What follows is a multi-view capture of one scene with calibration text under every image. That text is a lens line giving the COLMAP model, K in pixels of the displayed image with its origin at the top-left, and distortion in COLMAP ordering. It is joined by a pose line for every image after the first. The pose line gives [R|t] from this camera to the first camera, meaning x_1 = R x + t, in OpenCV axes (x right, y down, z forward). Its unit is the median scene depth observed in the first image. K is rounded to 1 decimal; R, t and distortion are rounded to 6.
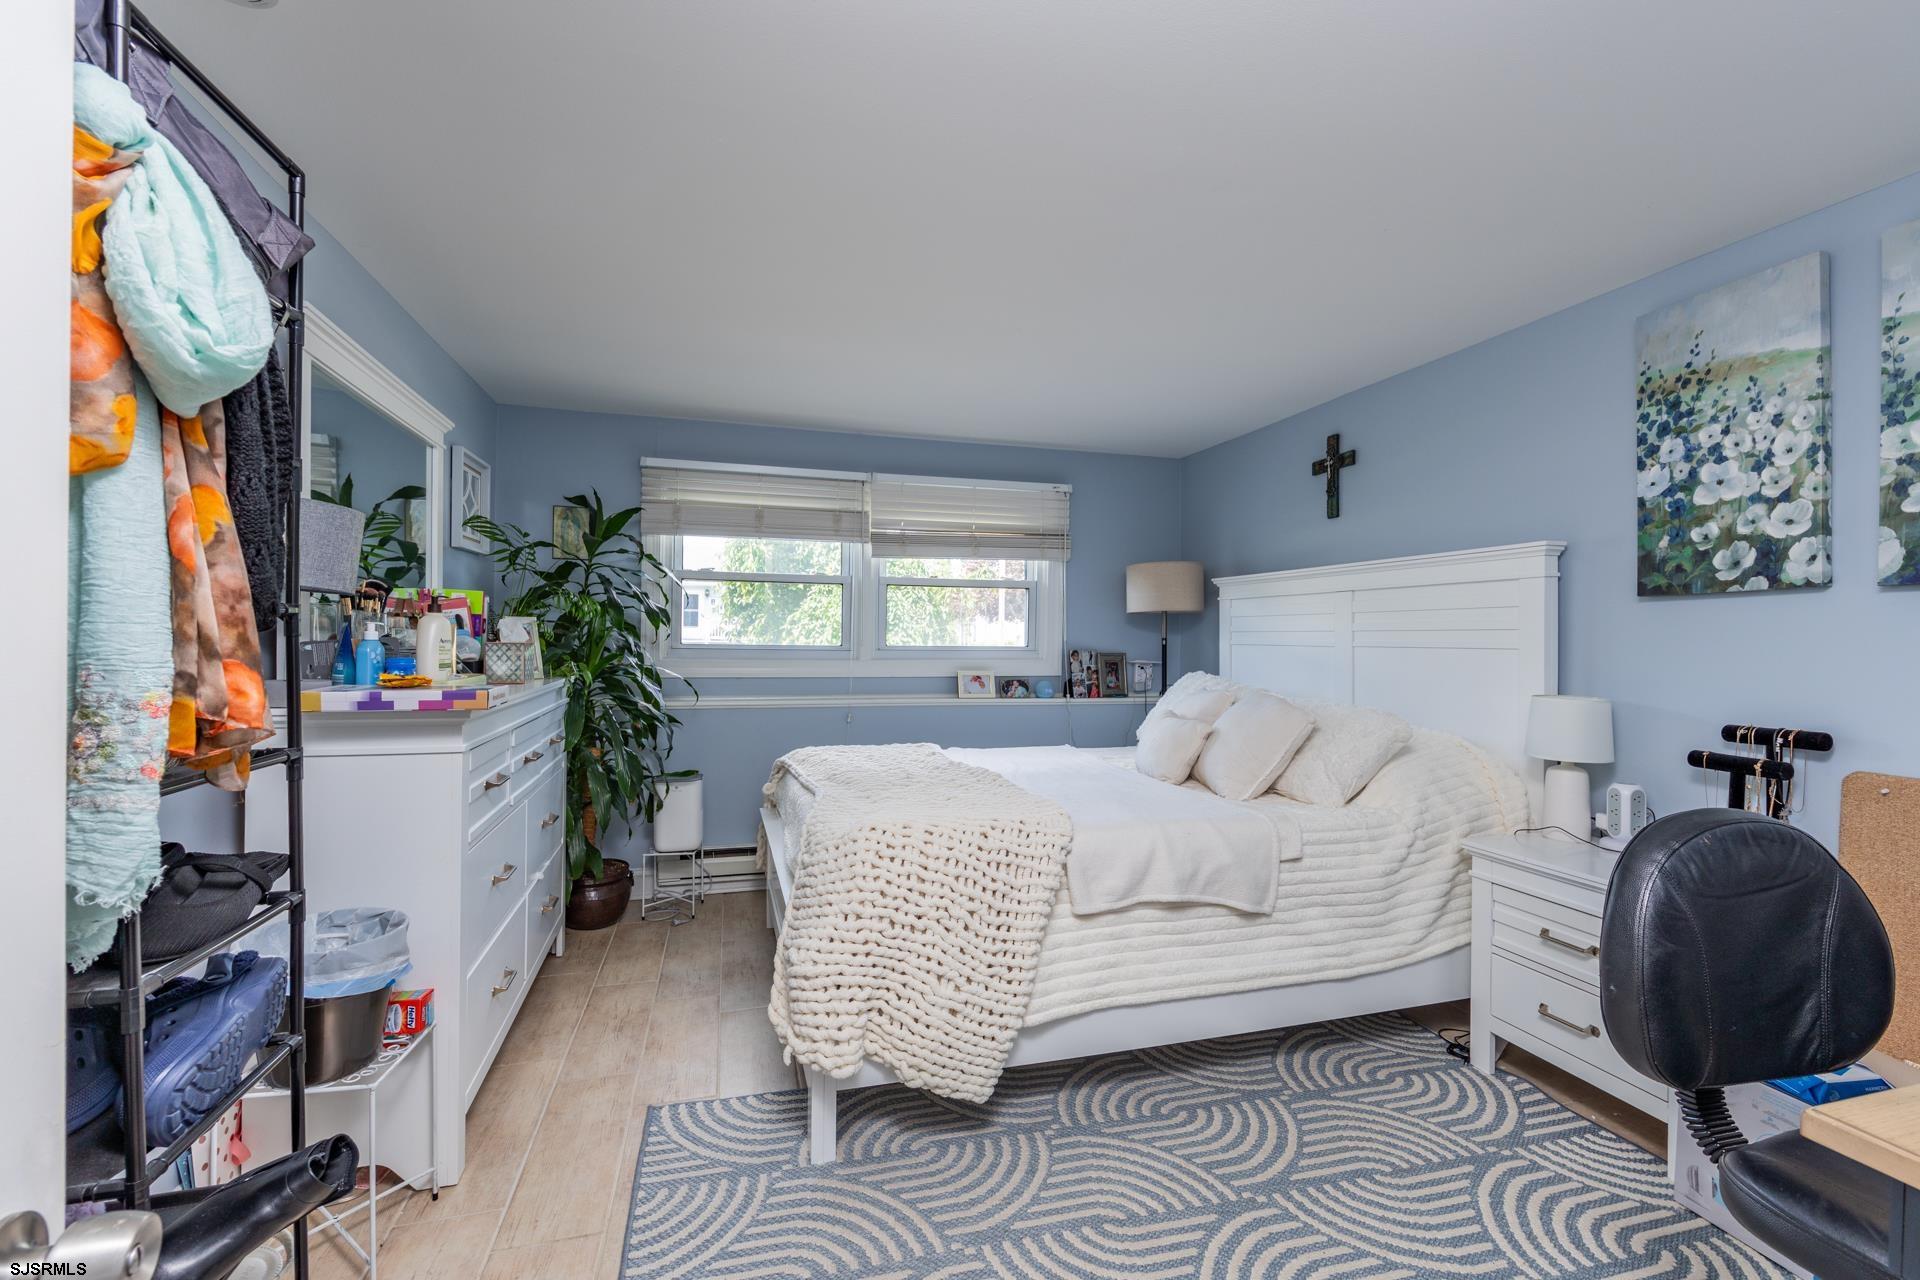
lens RADIAL K [[774.1, 0, 972.9], [0, 774.1, 635.6], [0, 0, 1]] dist [-0.001737, -0.000035]
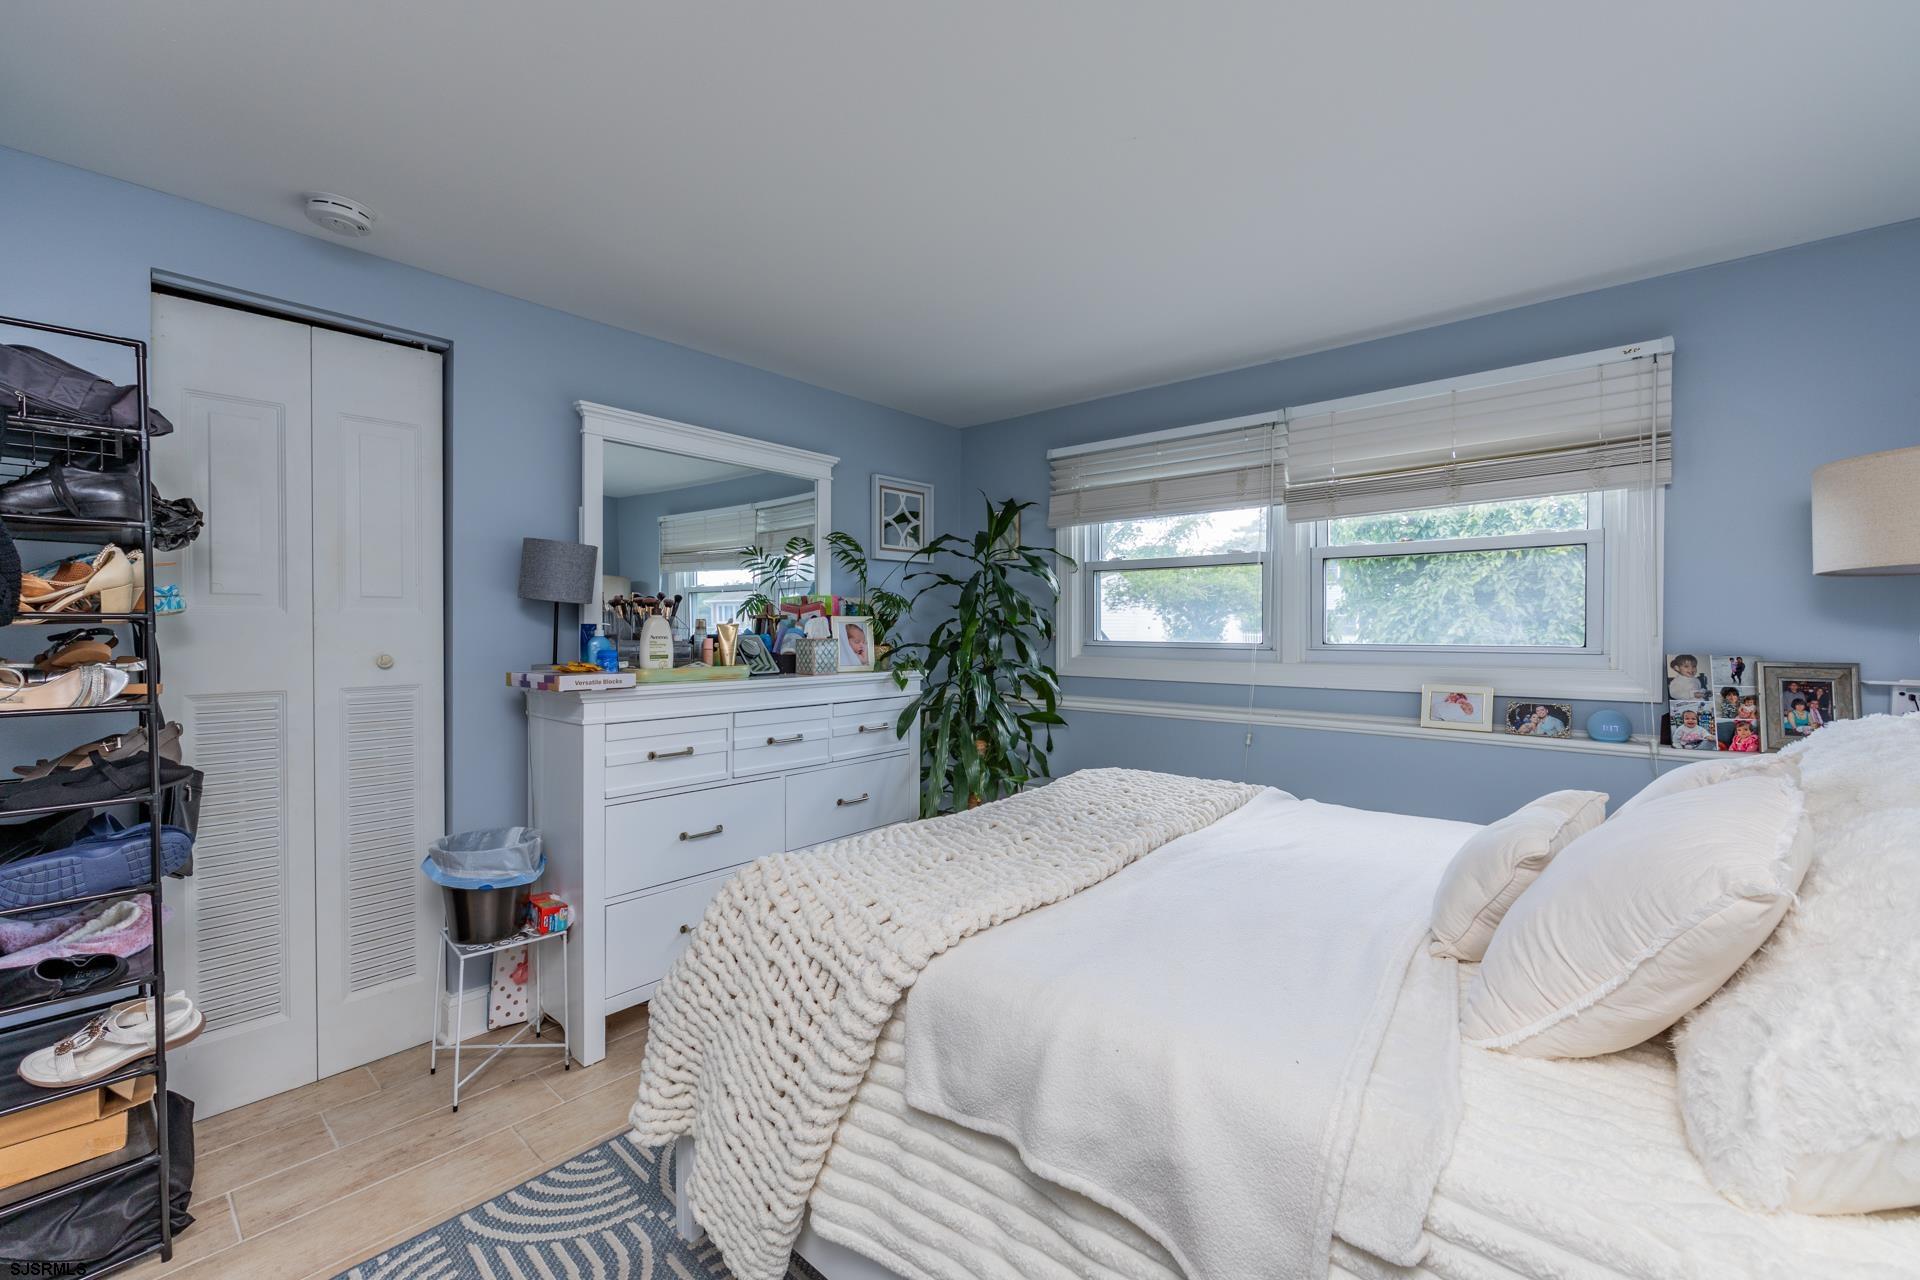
lens RADIAL K [[774.1, 0, 972.9], [0, 774.1, 635.6], [0, 0, 1]] dist [-0.001737, -0.000035]
pose [[0.563278, -0.001065, -0.826267, 0.301052], [0.008098, 0.999958, 0.004231, -0.000159], [0.826228, -0.009075, 0.563263, 0.329254]]
